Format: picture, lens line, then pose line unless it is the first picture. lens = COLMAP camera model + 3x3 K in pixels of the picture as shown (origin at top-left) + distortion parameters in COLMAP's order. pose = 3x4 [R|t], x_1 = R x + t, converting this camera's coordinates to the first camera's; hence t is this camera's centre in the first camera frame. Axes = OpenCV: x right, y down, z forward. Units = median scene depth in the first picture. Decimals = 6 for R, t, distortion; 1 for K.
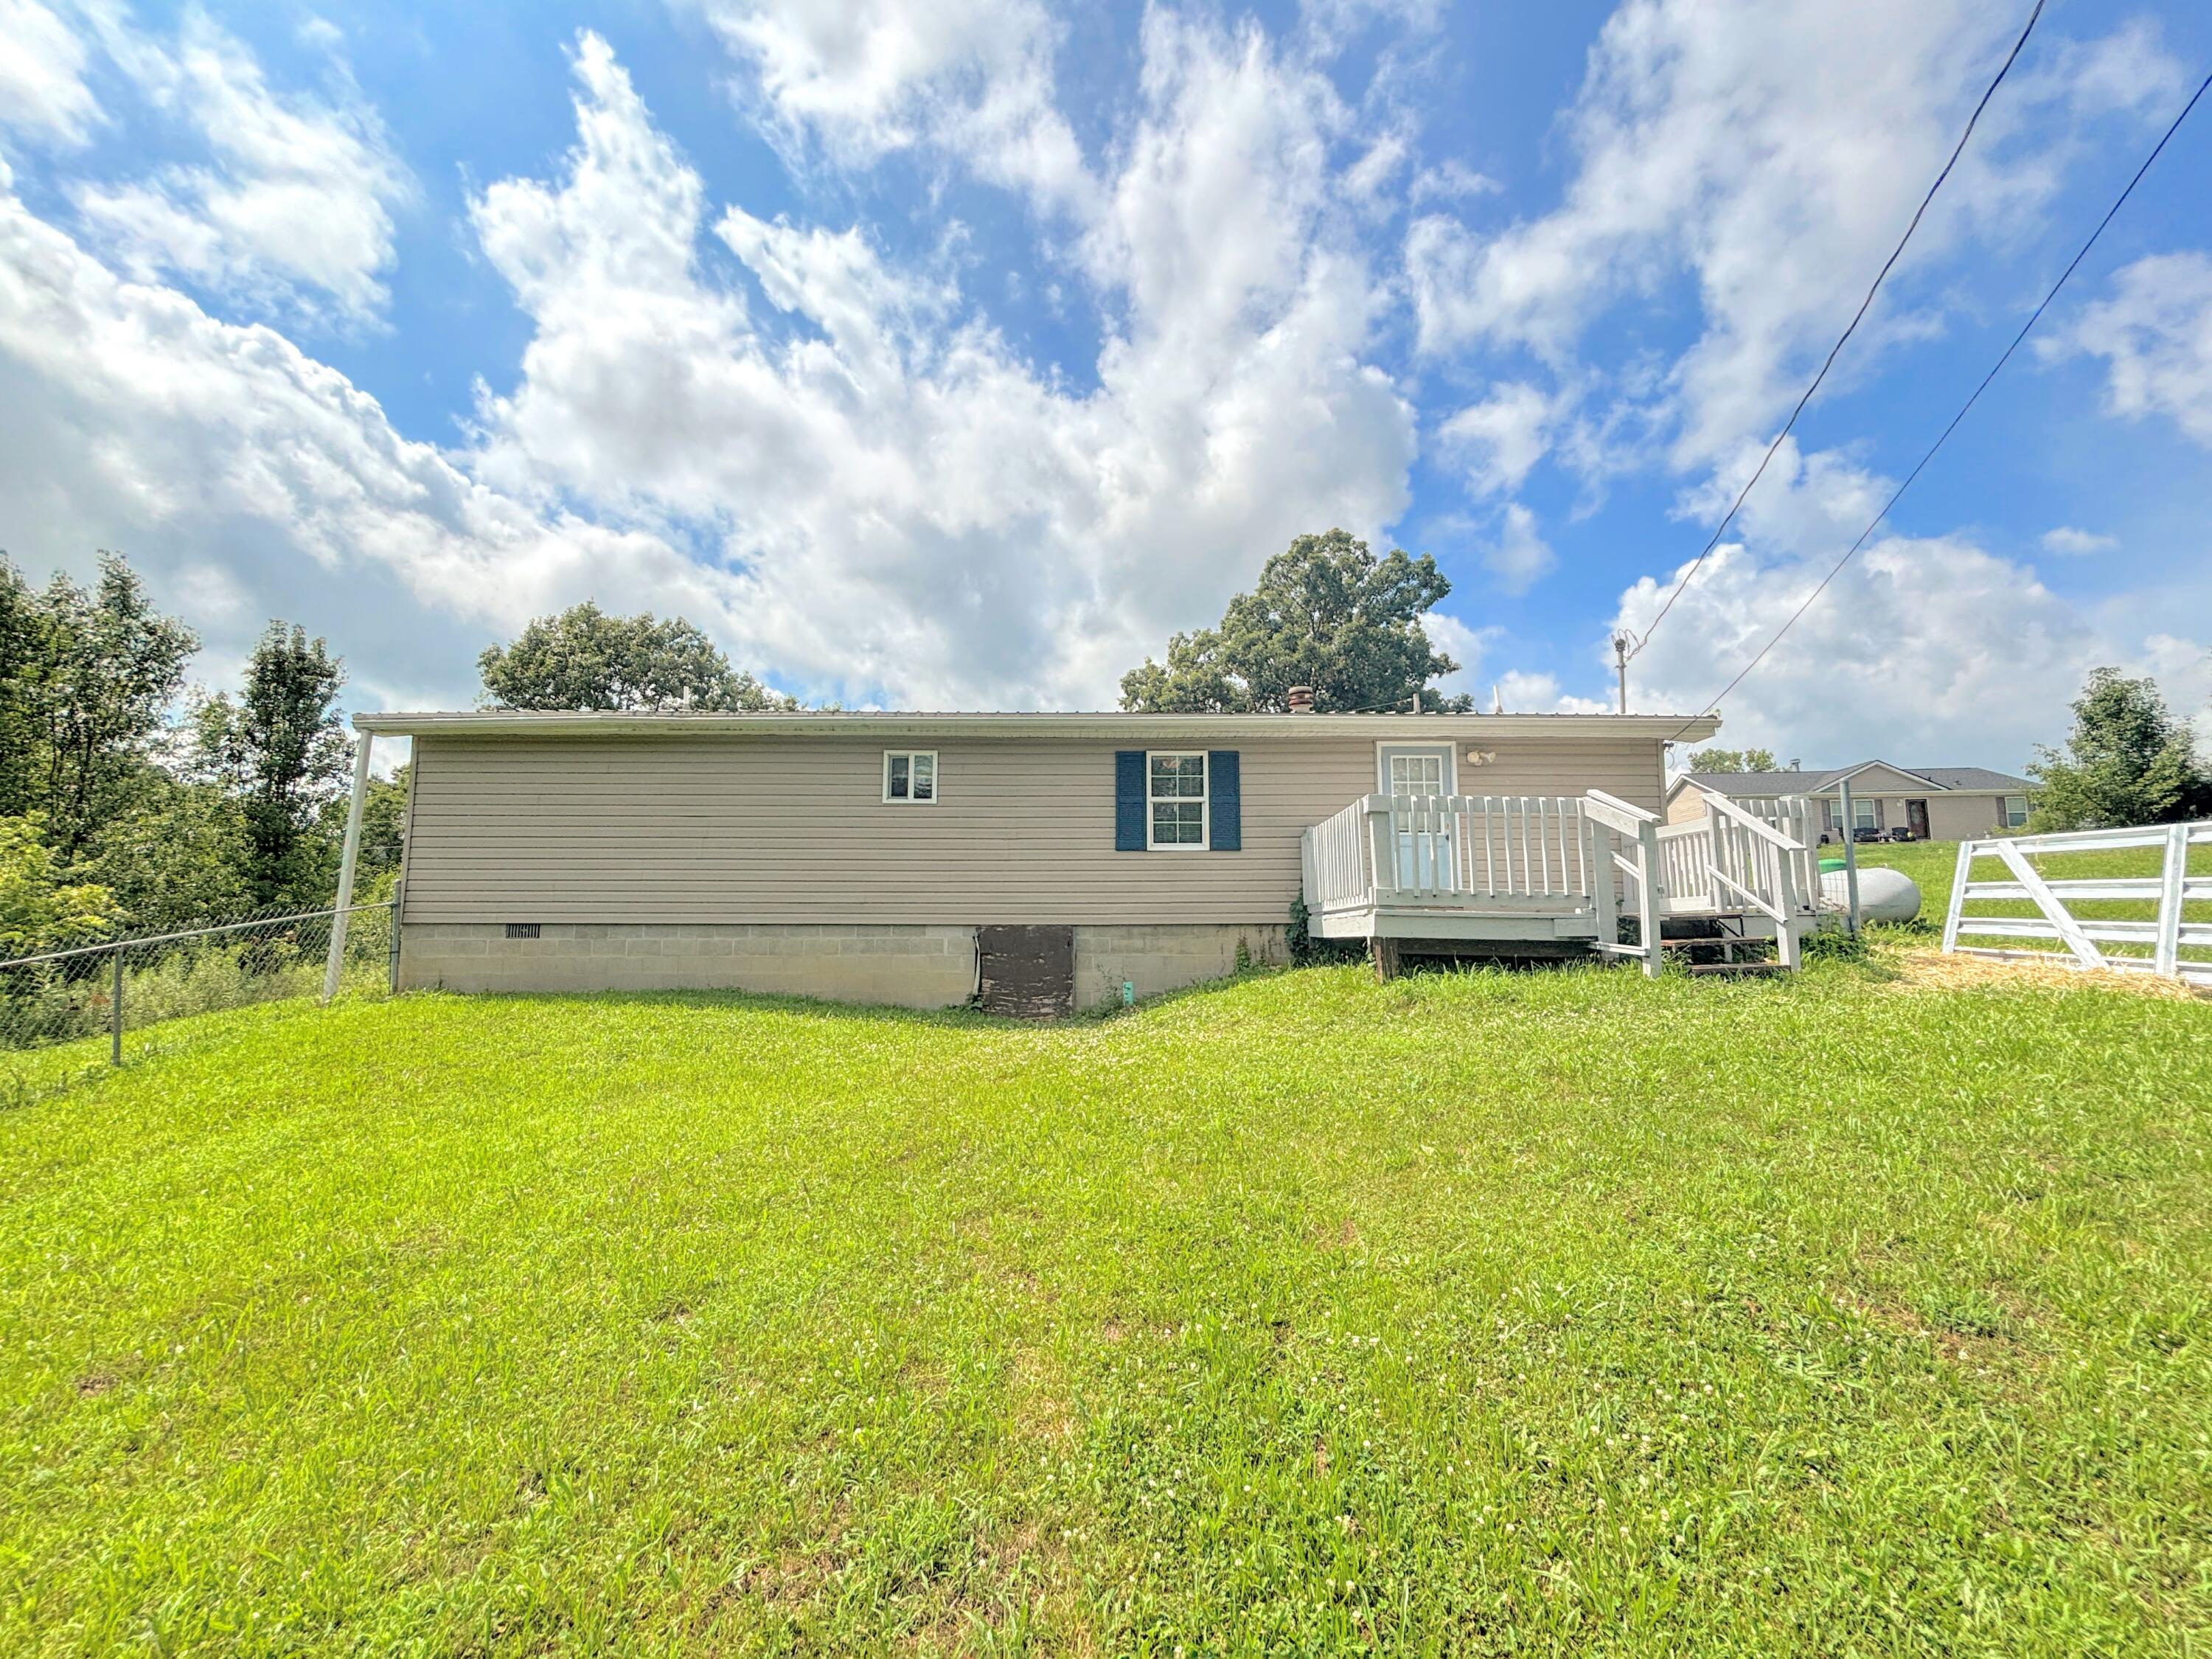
lens RADIAL K [[882.9, 0, 1106.0], [0, 882.9, 829.5], [0, 0, 1]] dist [-0.001044, -0.000015]
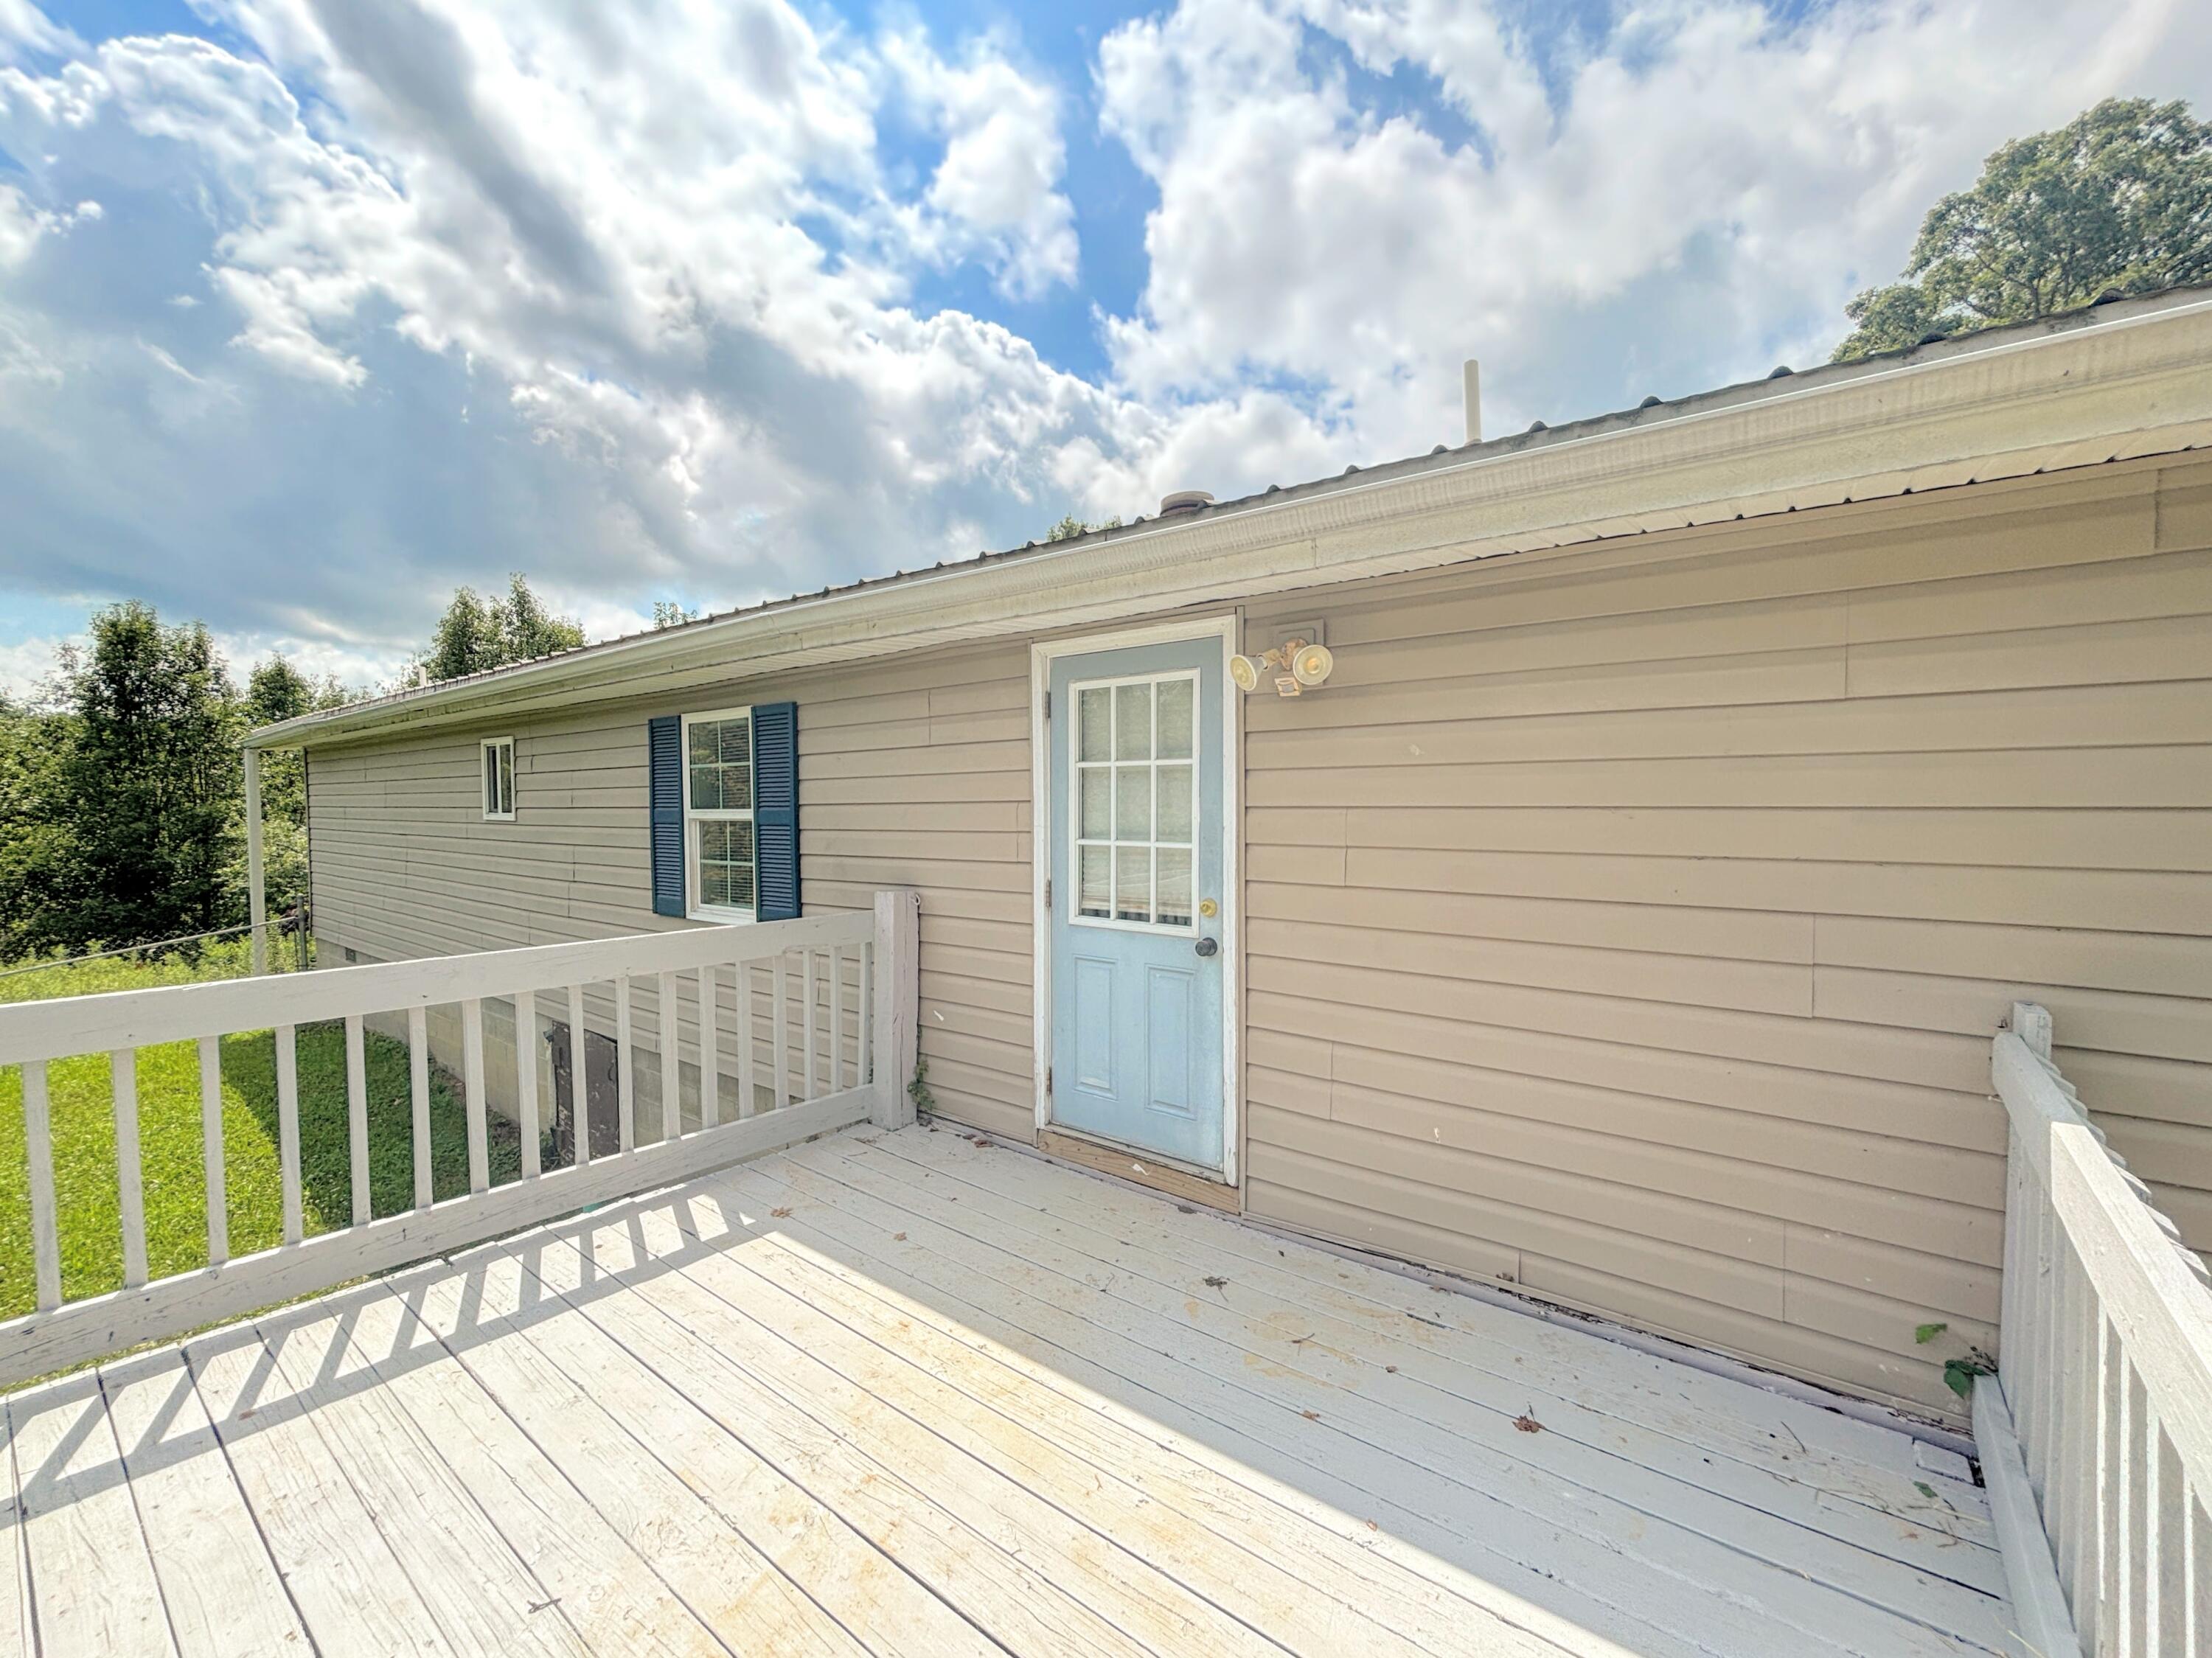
lens RADIAL K [[918.9, 0, 1164.3], [0, 918.9, 827.9], [0, 0, 1]] dist [-0.000143, -0.000027]
pose [[0.821457, 0.010086, -0.570181, 0.533316], [0.076458, 0.988869, 0.127645, -0.068795], [0.565122, -0.148449, 0.811542, 0.708997]]
